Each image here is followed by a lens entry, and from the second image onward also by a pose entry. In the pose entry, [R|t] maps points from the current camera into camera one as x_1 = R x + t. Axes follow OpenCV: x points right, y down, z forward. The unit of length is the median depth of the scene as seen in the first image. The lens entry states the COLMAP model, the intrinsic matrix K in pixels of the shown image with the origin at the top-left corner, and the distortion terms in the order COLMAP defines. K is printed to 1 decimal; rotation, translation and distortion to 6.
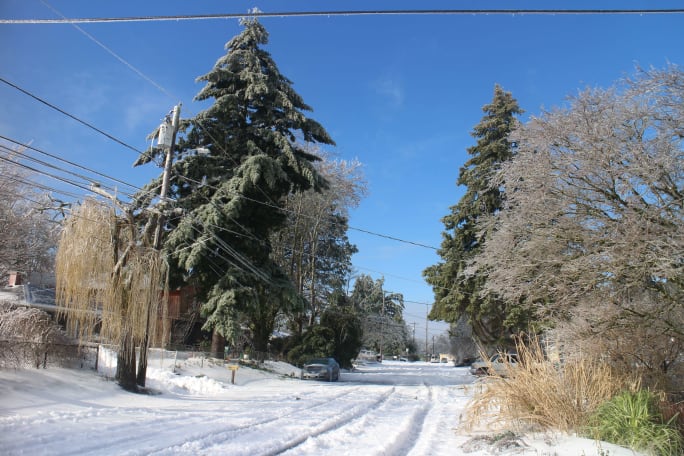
lens RADIAL K [[584.6, 0, 342.0], [0, 584.6, 228.0], [0, 0, 1]] dist [-0.173262, 0.177237]
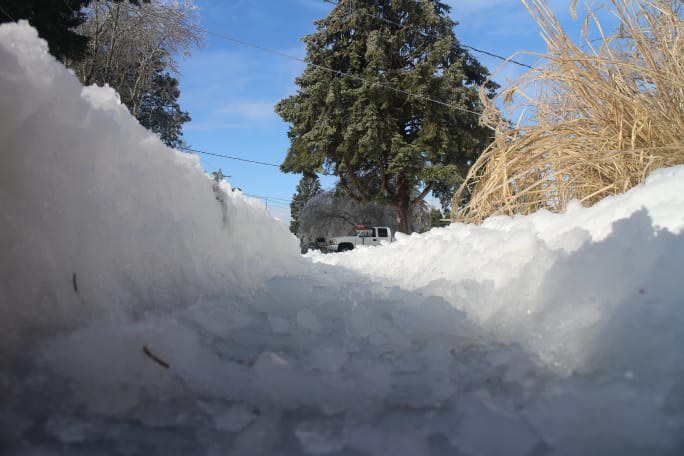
lens RADIAL K [[584.6, 0, 342.0], [0, 584.6, 228.0], [0, 0, 1]] dist [-0.173262, 0.177237]
pose [[0.961395, 0.000420, 0.275171, 0.018163], [-0.044997, 0.986778, 0.155707, 0.110944], [-0.271467, -0.162078, 0.948702, 0.260684]]
